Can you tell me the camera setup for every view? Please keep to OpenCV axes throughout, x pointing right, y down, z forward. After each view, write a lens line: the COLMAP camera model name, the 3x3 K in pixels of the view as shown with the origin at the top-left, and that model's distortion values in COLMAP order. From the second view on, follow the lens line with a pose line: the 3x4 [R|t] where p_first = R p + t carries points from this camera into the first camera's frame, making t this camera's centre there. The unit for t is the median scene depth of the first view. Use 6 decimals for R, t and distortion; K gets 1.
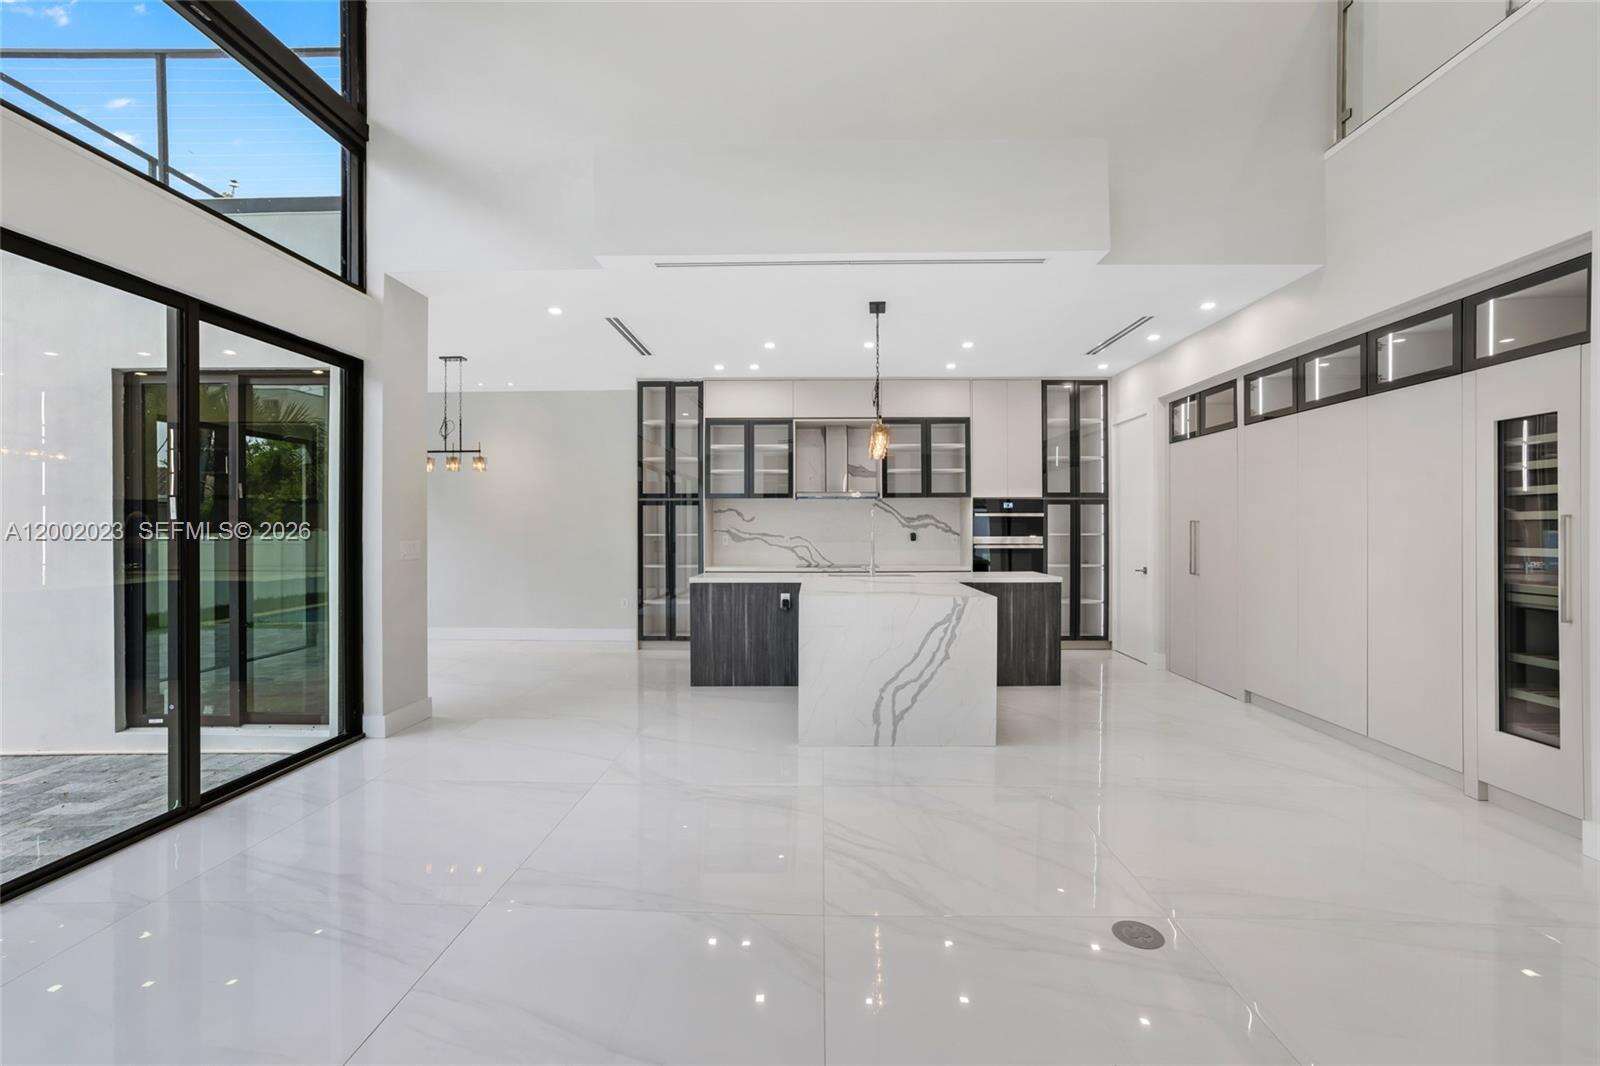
lens RADIAL K [[687.9, 0, 805.4], [0, 687.9, 530.2], [0, 0, 1]] dist [-0.018850, 0.008520]
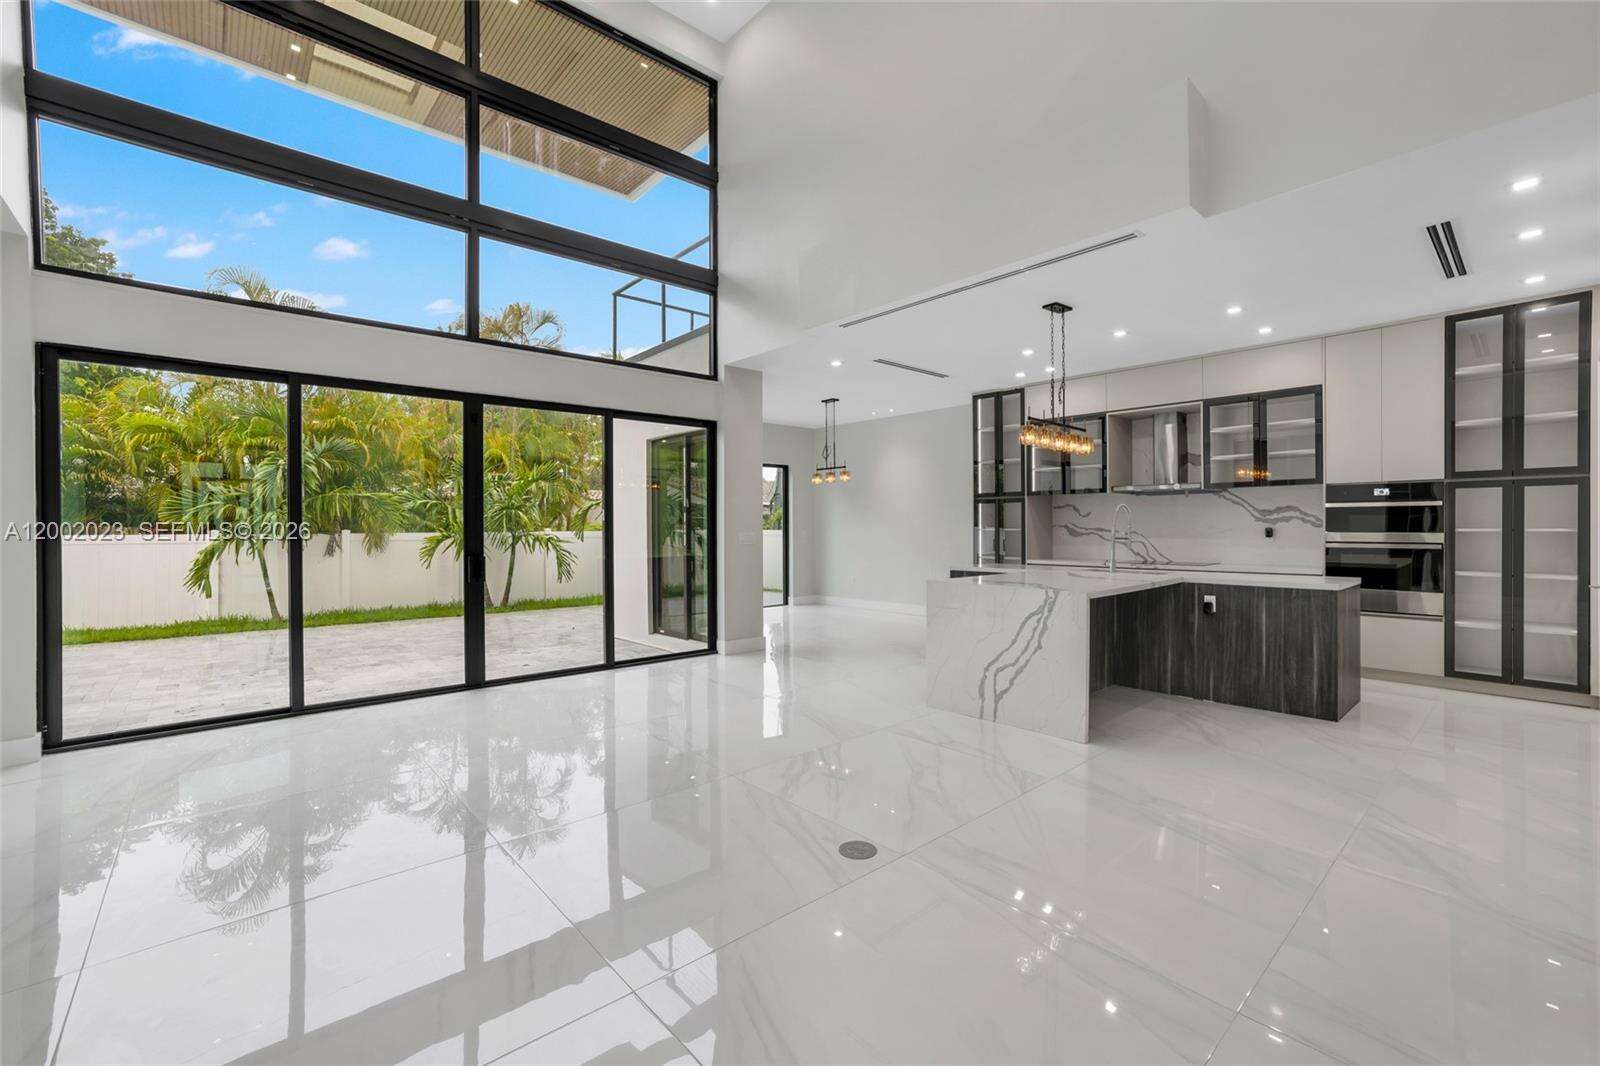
lens RADIAL K [[687.9, 0, 807.1], [0, 687.9, 526.5], [0, 0, 1]] dist [-0.018850, 0.008520]
pose [[0.685677, -0.000972, -0.727905, 0.522592], [0.001657, 0.999999, 0.000226, 0.001227], [0.727904, -0.001361, 0.685678, 0.022807]]
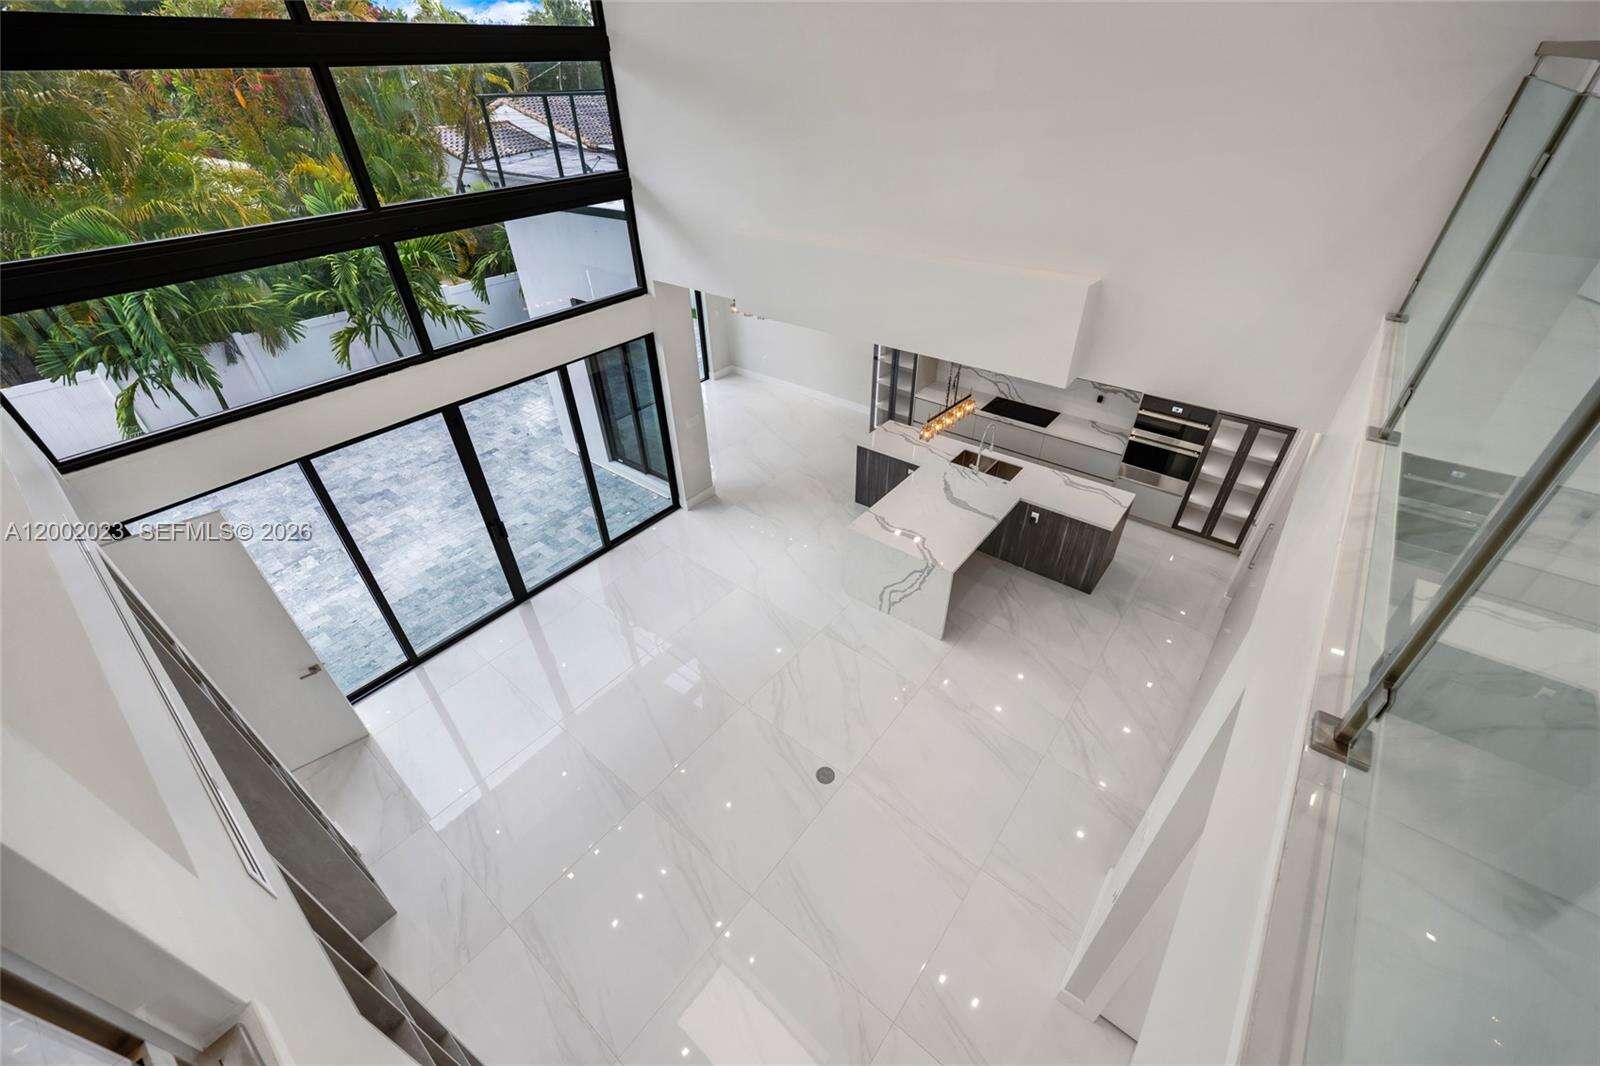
lens RADIAL K [[638.1, 0, 800.6], [0, 638.1, 539.1], [0, 0, 1]] dist [0.012847, 0.000183]
pose [[0.794663, 0.347758, -0.497570, 0.503269], [0.018506, 0.805392, 0.592454, -0.588781], [0.606769, -0.480009, 0.633579, -0.056075]]
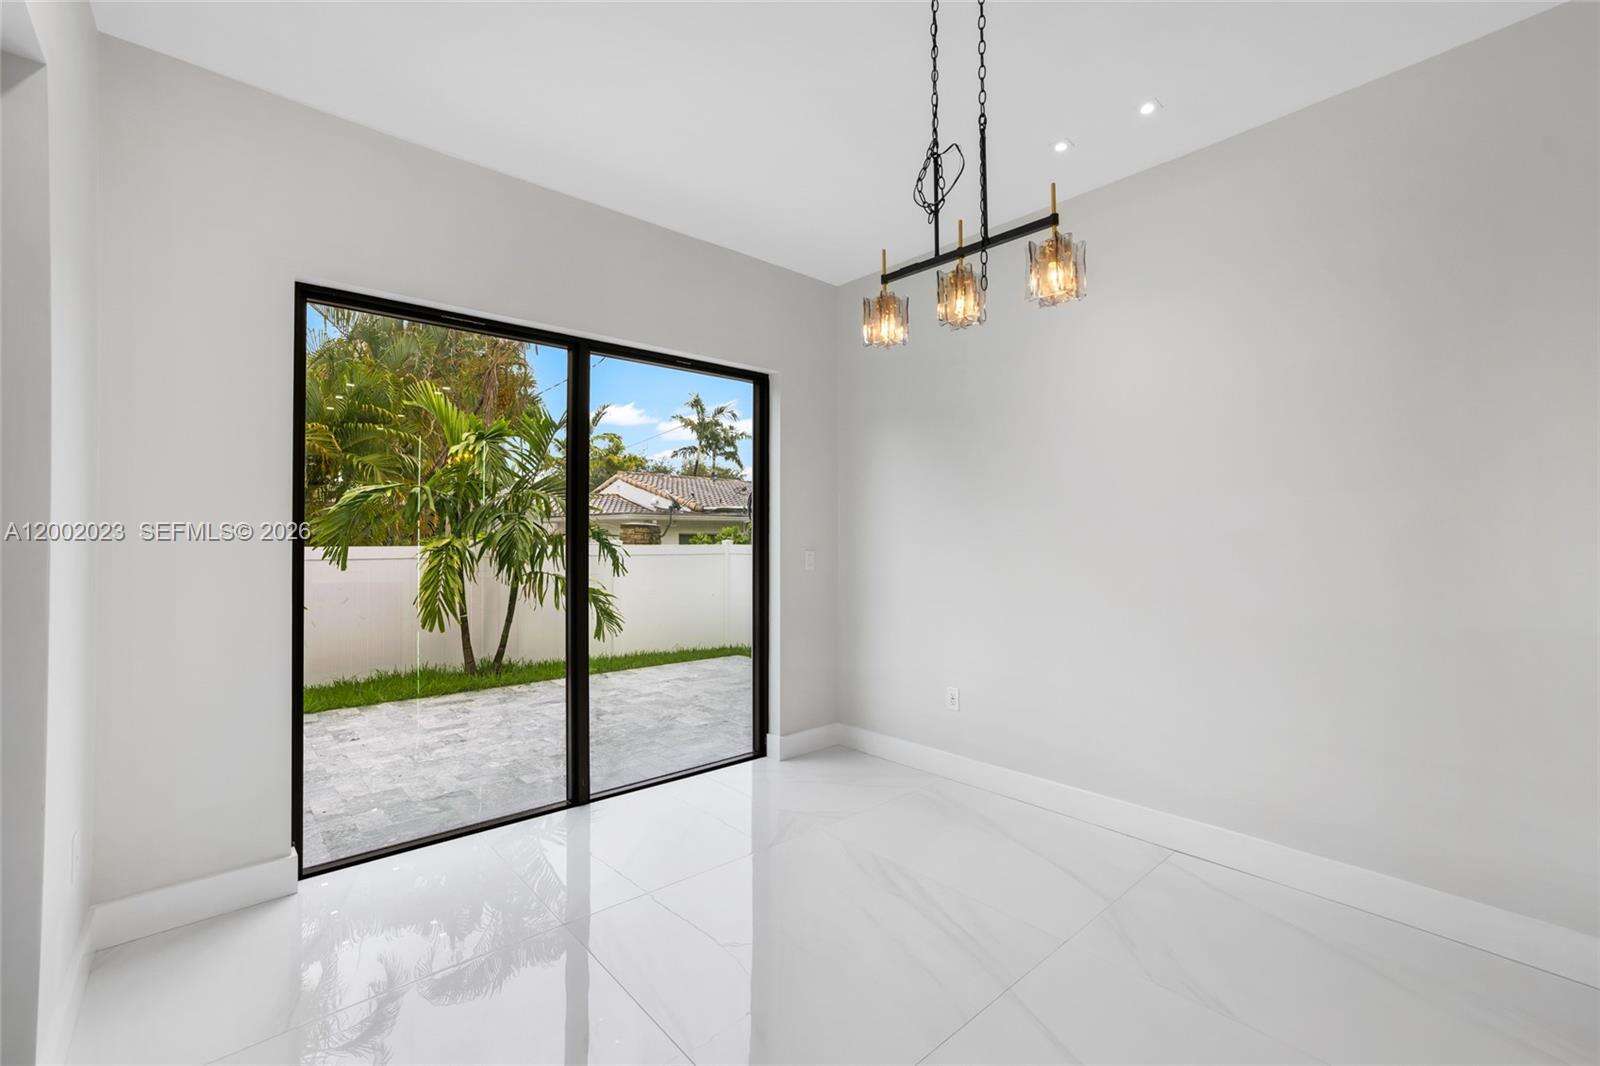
lens RADIAL K [[687.9, 0, 804.1], [0, 687.9, 535.7], [0, 0, 1]] dist [-0.018850, 0.008520]
pose [[0.684200, 0.002077, -0.729292, -0.412859], [-0.003666, 0.999993, -0.000591, -0.005489], [0.729285, 0.003079, 0.684203, 0.883912]]
